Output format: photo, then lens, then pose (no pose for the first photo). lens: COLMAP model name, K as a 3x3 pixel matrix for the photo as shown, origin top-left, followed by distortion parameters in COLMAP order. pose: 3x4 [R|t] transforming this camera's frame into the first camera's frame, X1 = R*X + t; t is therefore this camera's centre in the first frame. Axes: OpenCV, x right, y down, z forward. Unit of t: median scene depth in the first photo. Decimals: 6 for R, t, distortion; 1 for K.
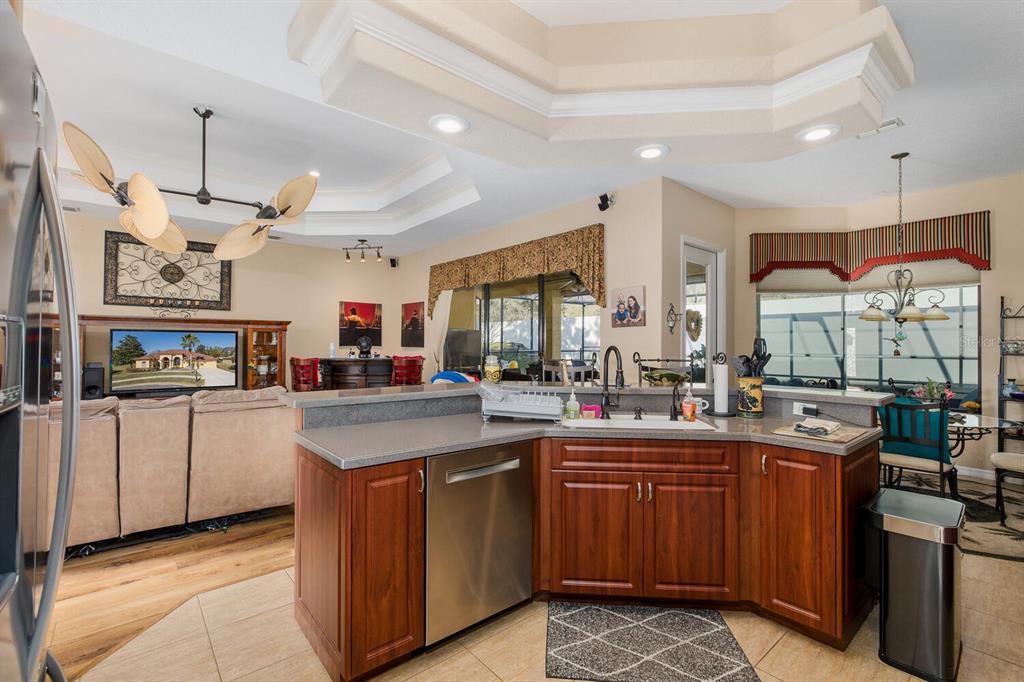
lens RADIAL K [[461.6, 0, 506.0], [0, 461.6, 337.8], [0, 0, 1]] dist [-0.003526, -0.000018]
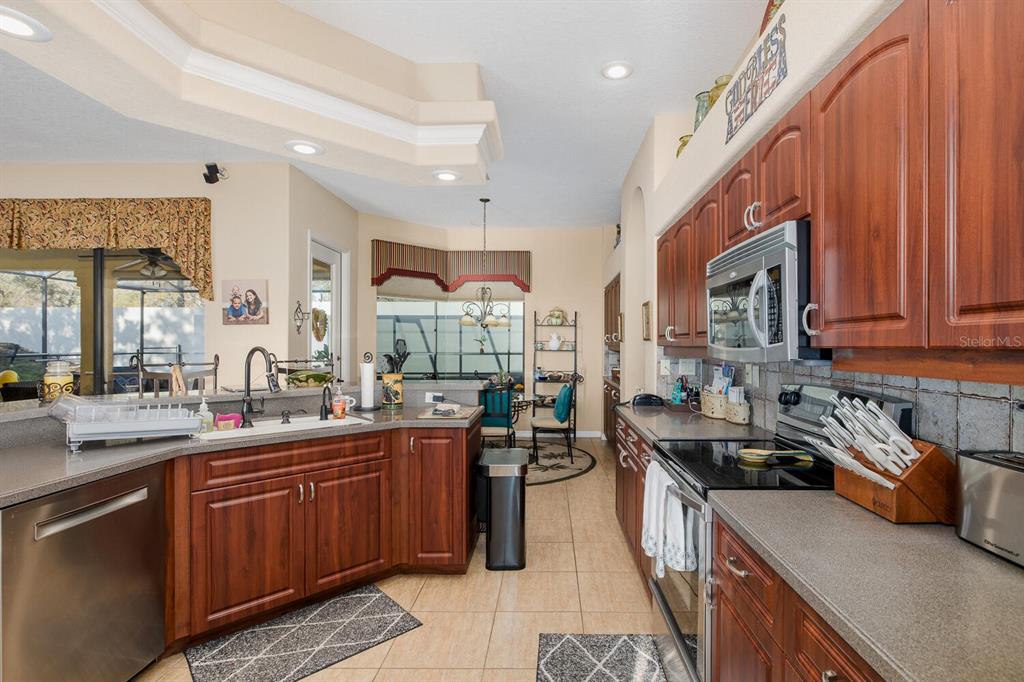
lens RADIAL K [[491.5, 0, 541.9], [0, 491.5, 346.1], [0, 0, 1]] dist [-0.000243, 0.000260]
pose [[0.654330, -0.005636, 0.756188, -0.159691], [-0.008609, 0.999852, 0.014901, -0.003286], [-0.756160, -0.016260, 0.654185, -0.073982]]
